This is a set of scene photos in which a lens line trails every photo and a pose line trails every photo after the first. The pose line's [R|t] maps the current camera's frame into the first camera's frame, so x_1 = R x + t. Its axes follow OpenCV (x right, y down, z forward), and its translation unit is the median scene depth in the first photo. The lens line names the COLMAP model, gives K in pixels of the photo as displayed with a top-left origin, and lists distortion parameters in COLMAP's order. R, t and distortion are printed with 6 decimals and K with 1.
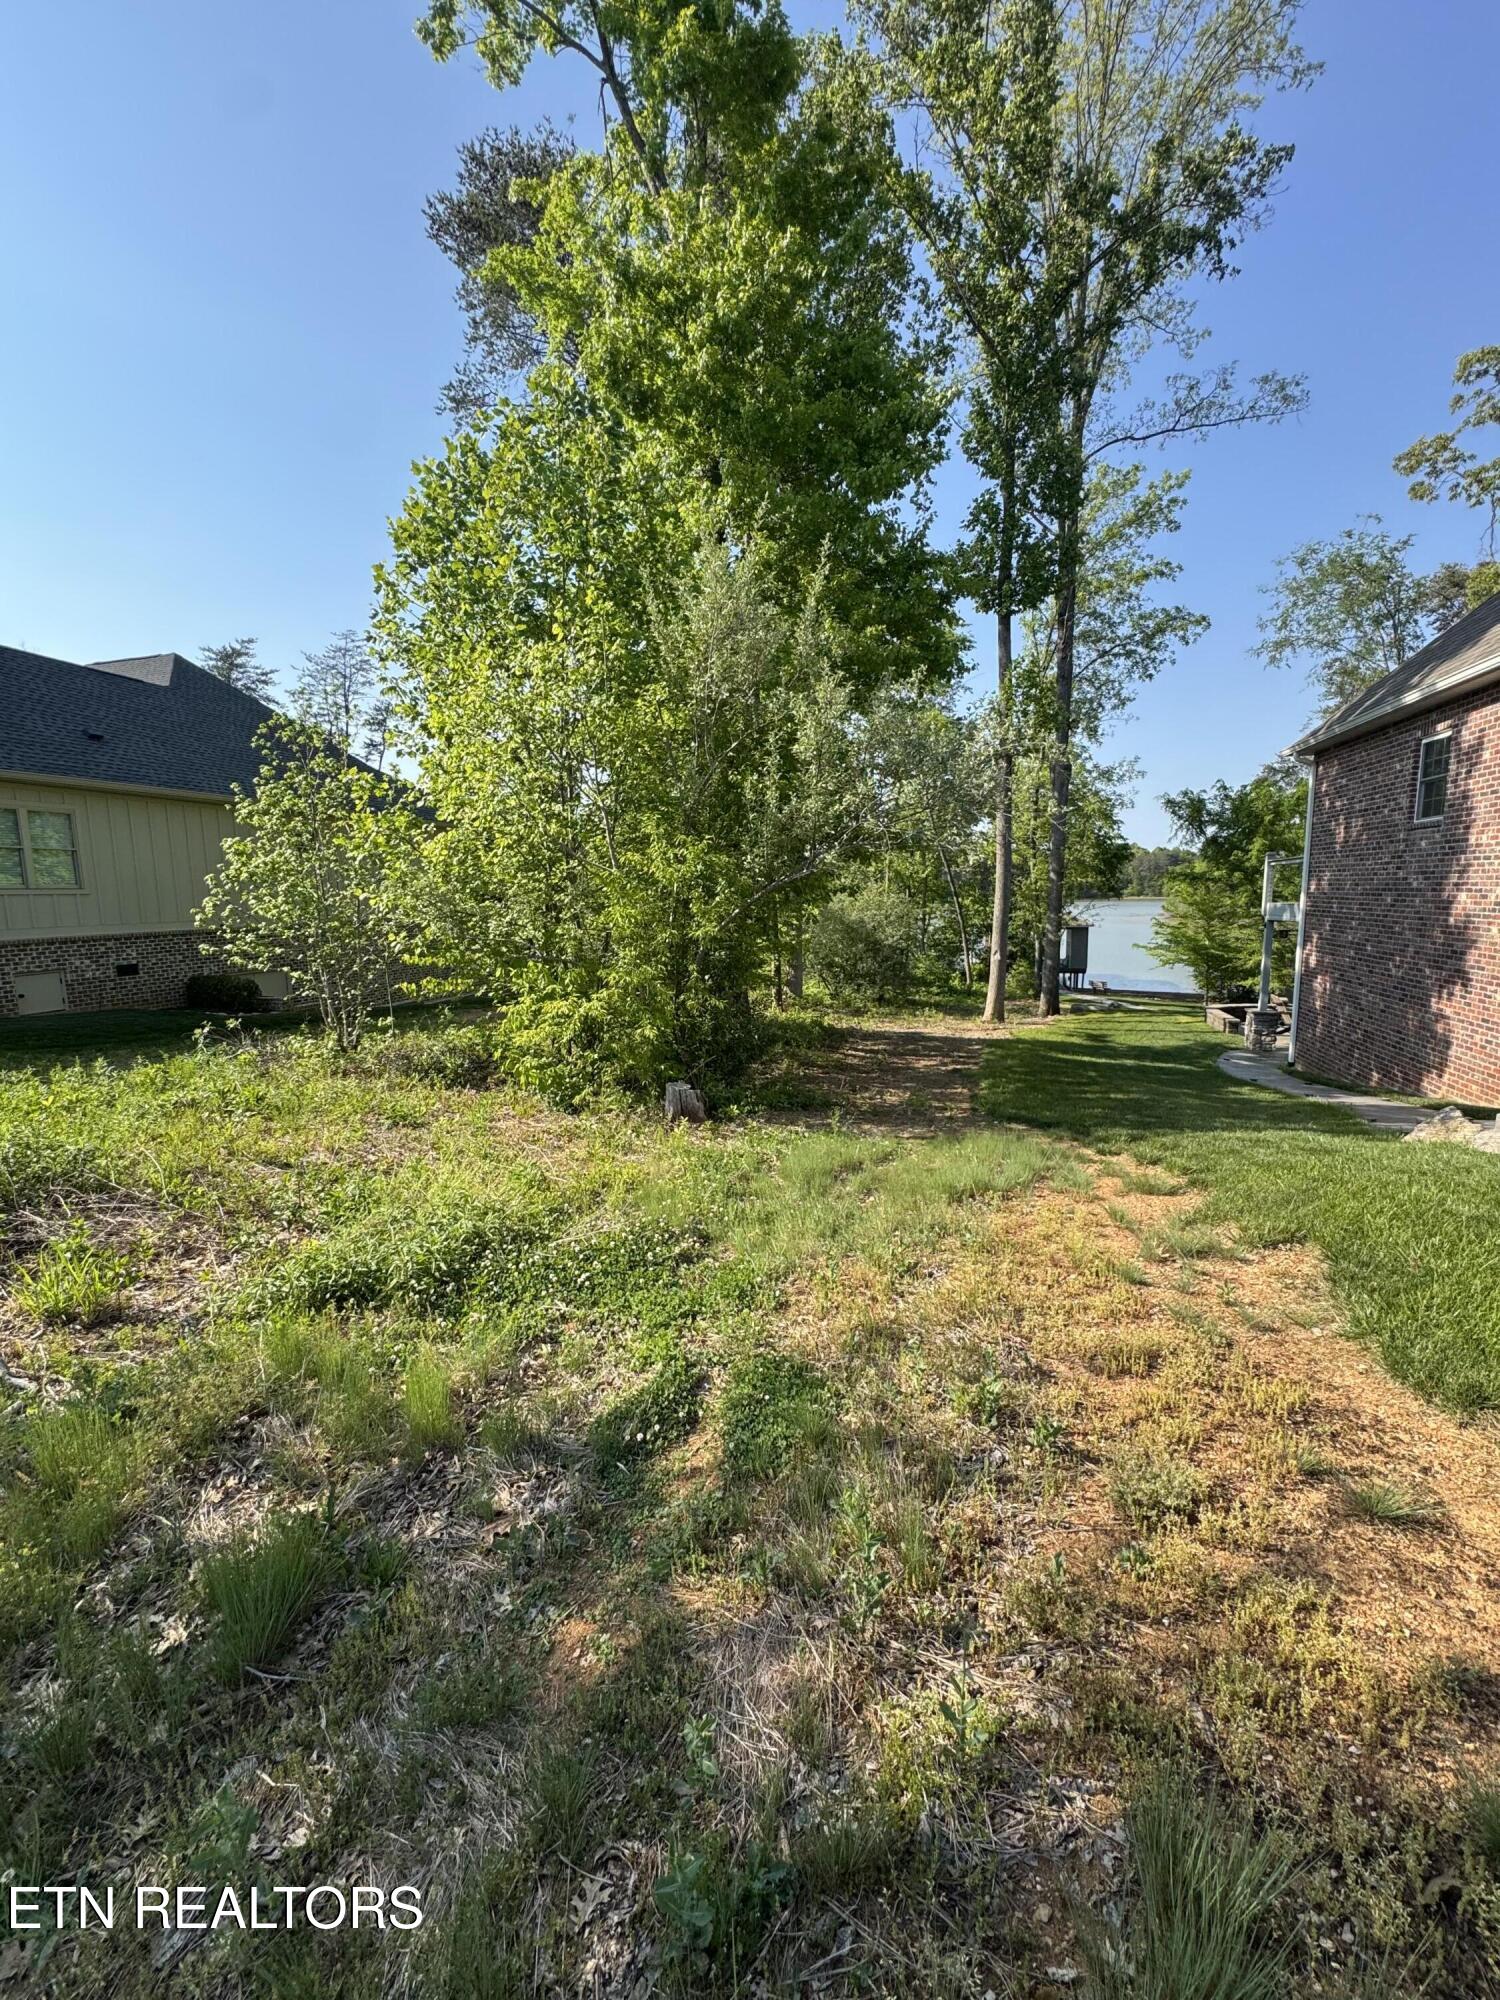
lens RADIAL K [[801.9, 0, 748.1], [0, 801.9, 992.1], [0, 0, 1]] dist [-0.000715, 0.000053]
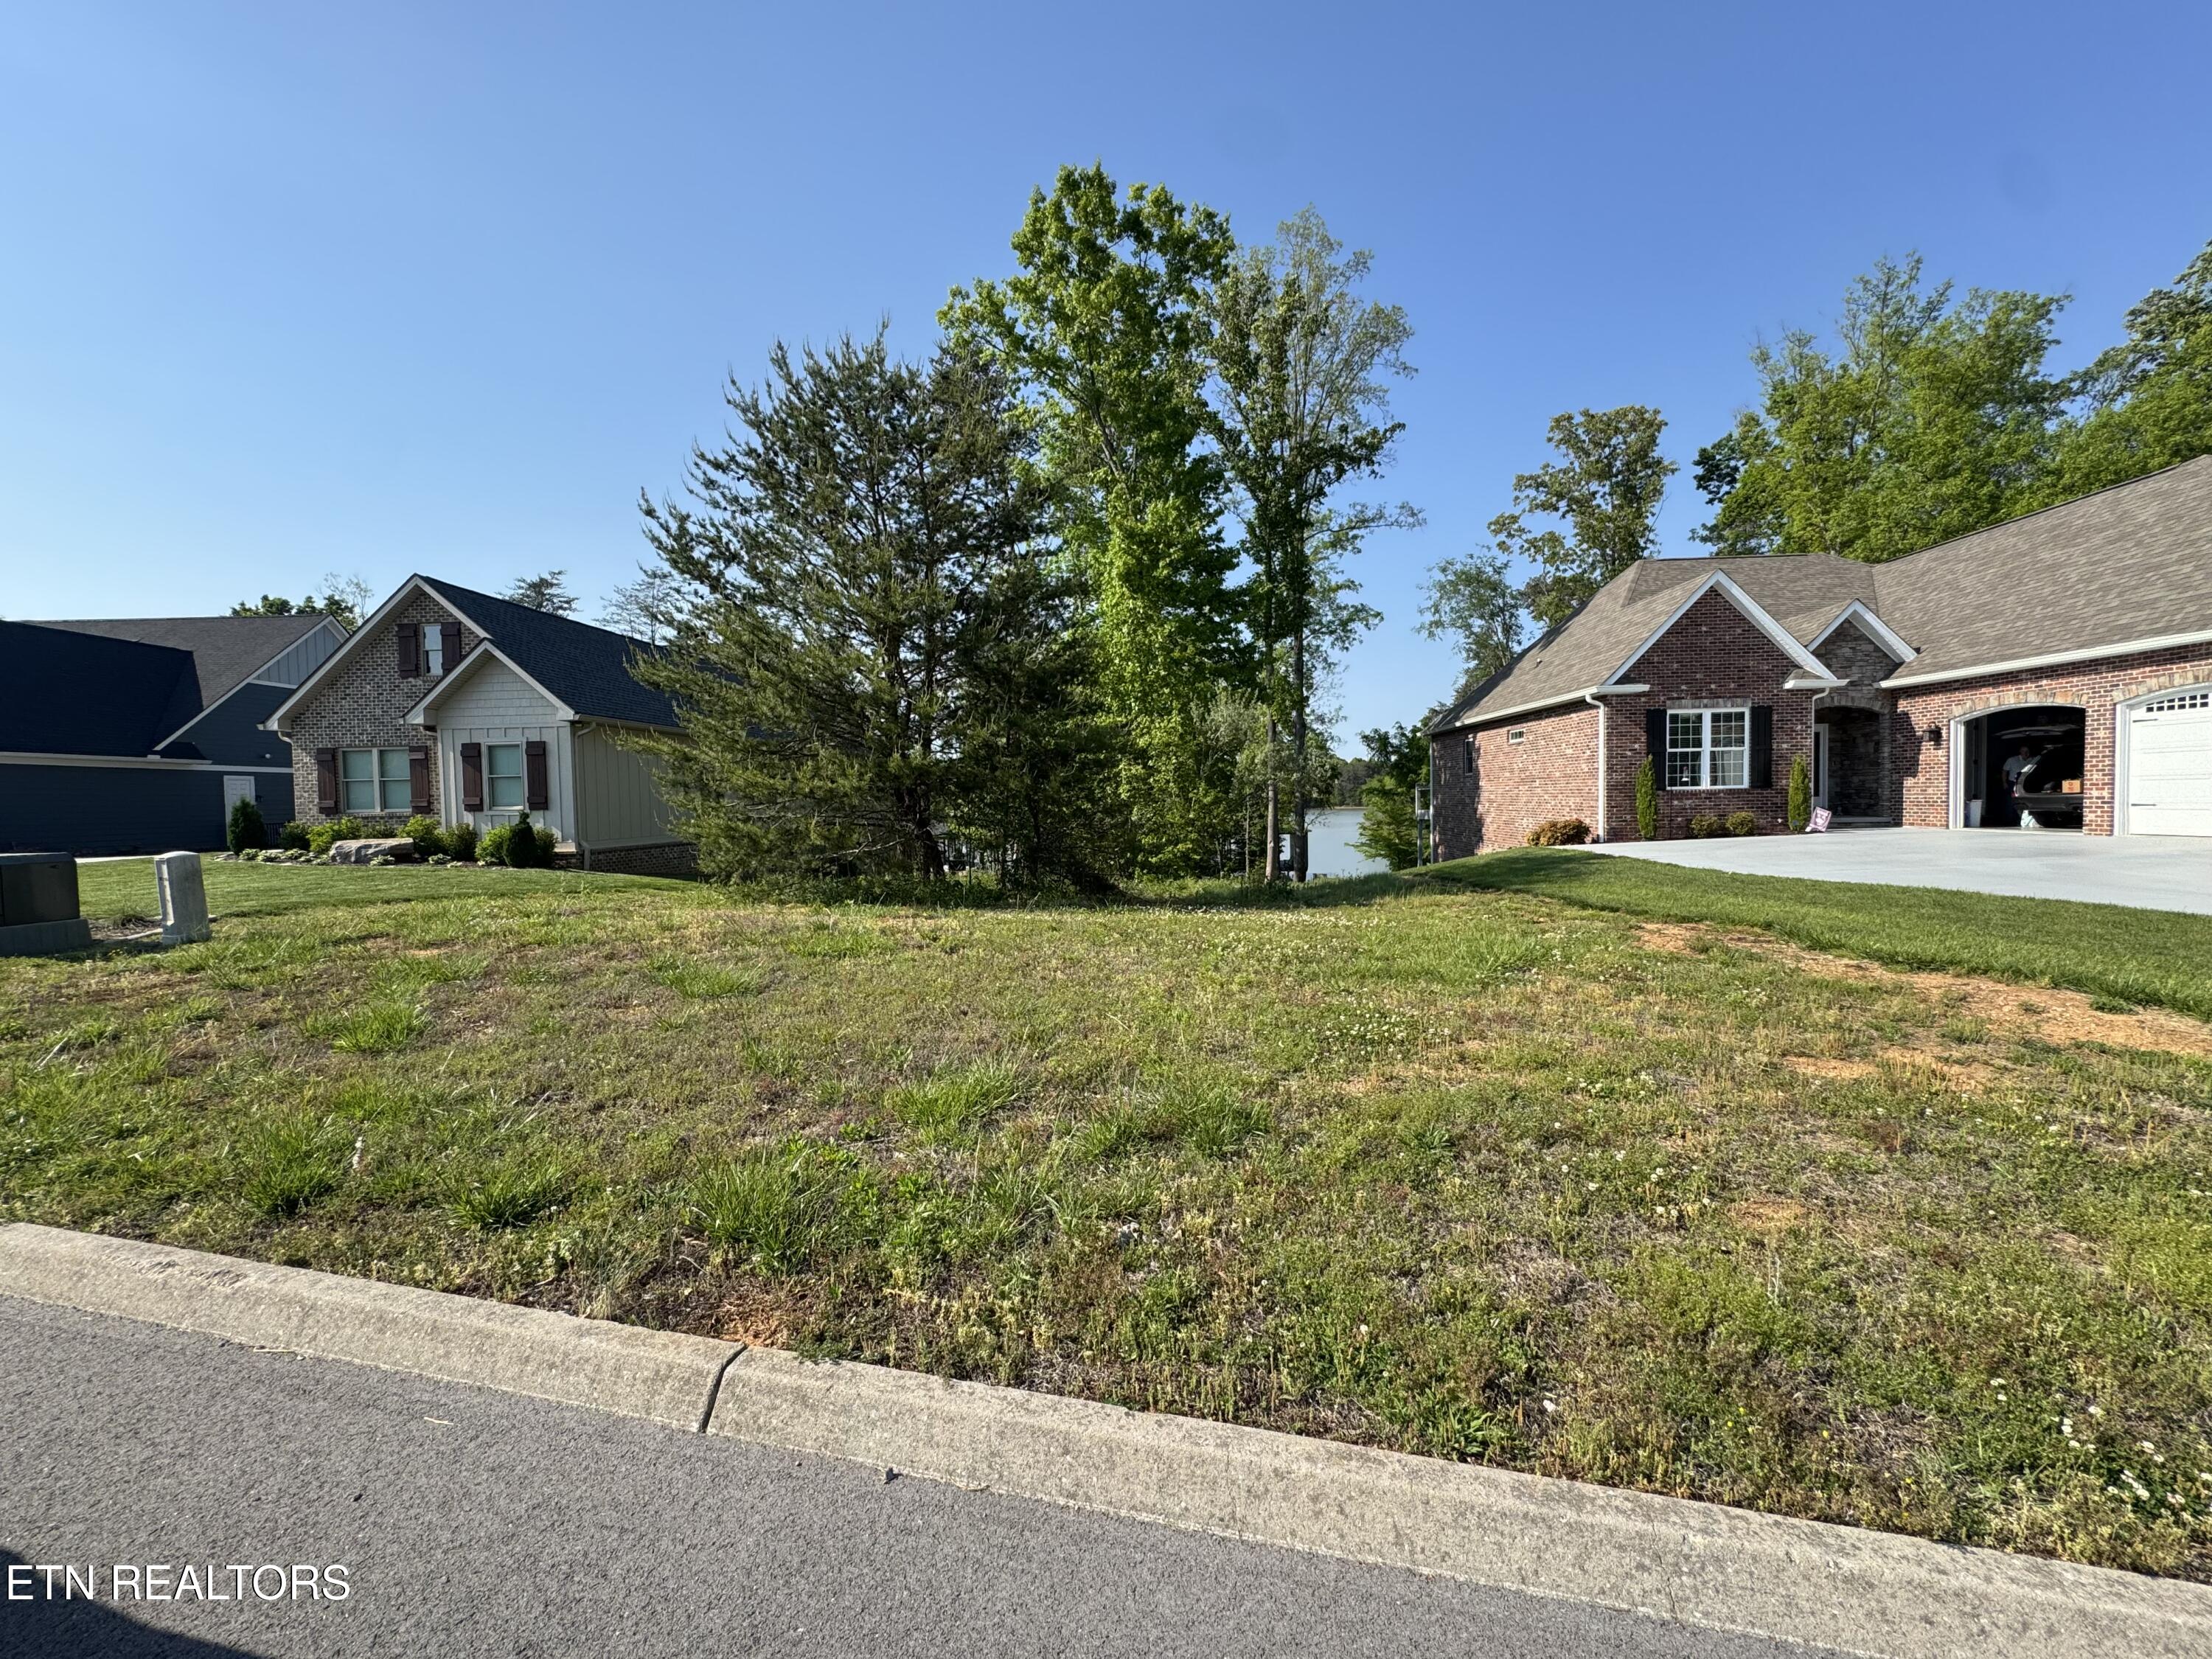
lens RADIAL K [[886.9, 0, 1108.0], [0, 886.9, 832.0], [0, 0, 1]] dist [-0.000715, 0.000053]
pose [[0.981777, -0.008750, 0.189837, -0.197773], [0.026635, 0.995415, -0.091871, 0.050565], [-0.188163, 0.095253, 0.977508, -0.391193]]
